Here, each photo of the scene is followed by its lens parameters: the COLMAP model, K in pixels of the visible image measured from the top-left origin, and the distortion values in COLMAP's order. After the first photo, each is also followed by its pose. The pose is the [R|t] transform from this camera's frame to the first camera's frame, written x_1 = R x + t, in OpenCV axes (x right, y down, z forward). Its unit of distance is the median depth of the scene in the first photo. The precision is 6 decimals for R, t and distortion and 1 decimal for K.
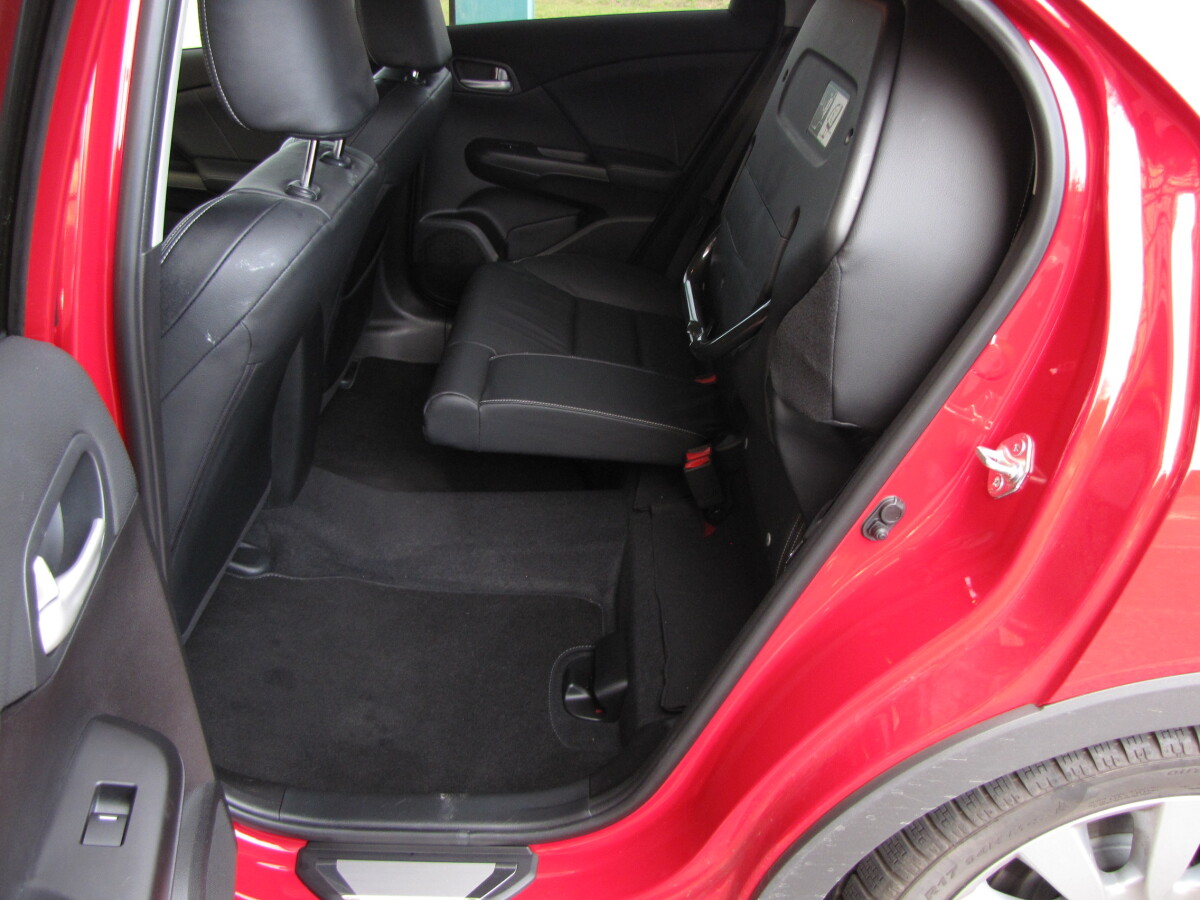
lens RADIAL K [[1005.6, 0, 615.9], [0, 1005.6, 446.2], [0, 0, 1]] dist [-0.185997, 0.145455]
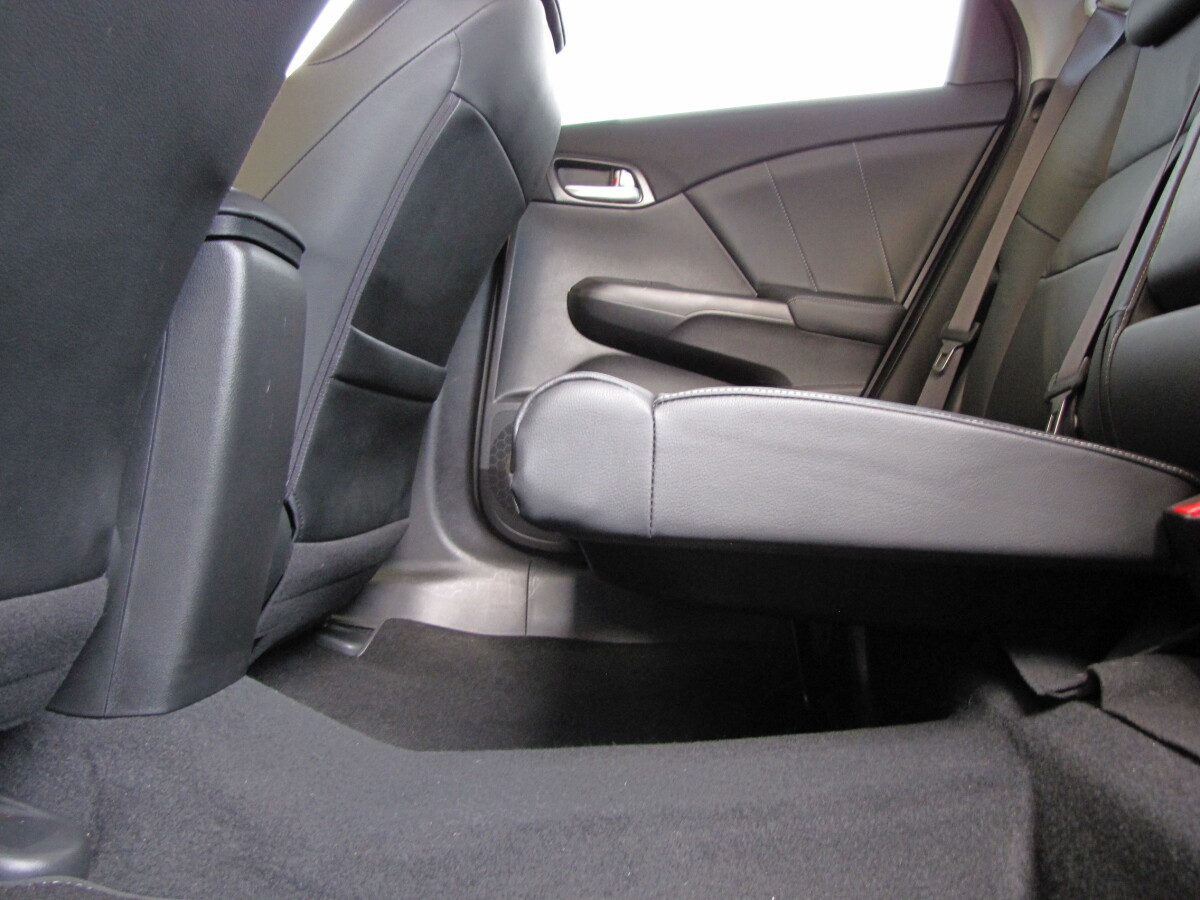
lens RADIAL K [[1005.6, 0, 615.9], [0, 1005.6, 446.2], [0, 0, 1]] dist [-0.185997, 0.145455]
pose [[0.998509, -0.035282, -0.041647, -0.205431], [0.009729, 0.865831, -0.500242, 0.264641], [0.053709, 0.499091, 0.864884, 0.998098]]
